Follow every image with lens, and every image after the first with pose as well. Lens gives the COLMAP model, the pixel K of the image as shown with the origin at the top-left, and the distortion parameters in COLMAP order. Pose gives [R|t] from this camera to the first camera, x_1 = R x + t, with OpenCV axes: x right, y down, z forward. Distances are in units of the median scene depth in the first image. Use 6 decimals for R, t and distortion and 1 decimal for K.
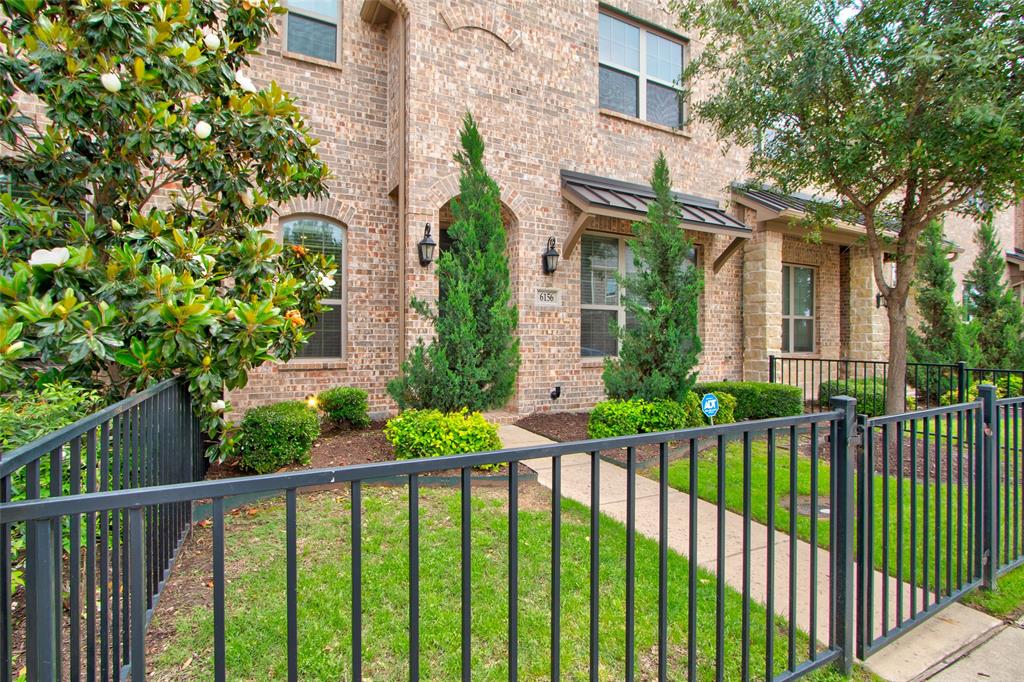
lens RADIAL K [[497.0, 0, 501.1], [0, 497.0, 337.6], [0, 0, 1]] dist [-0.017408, 0.000304]
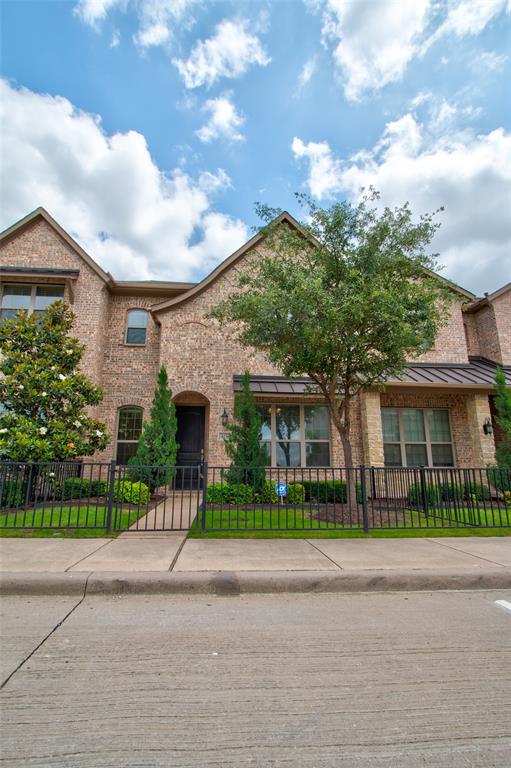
lens RADIAL K [[362.0, 0, 247.3], [0, 362.0, 384.4], [0, 0, 1]] dist [-0.016723, -0.000012]
pose [[0.918625, -0.090334, -0.384667, 0.770756], [0.000786, 0.973933, -0.226837, 0.049892], [0.395131, 0.208075, 0.894749, -0.350284]]
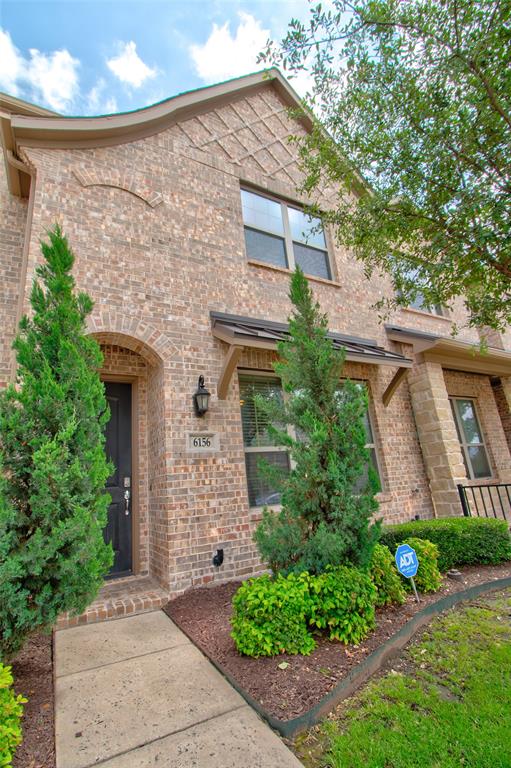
lens RADIAL K [[357.6, 0, 251.7], [0, 357.6, 388.6], [0, 0, 1]] dist [-0.017647, 0.001218]
pose [[0.995708, -0.081432, 0.043991, 0.159817], [0.090211, 0.960145, -0.264543, 0.004111], [-0.020695, 0.267376, 0.963370, 0.357342]]
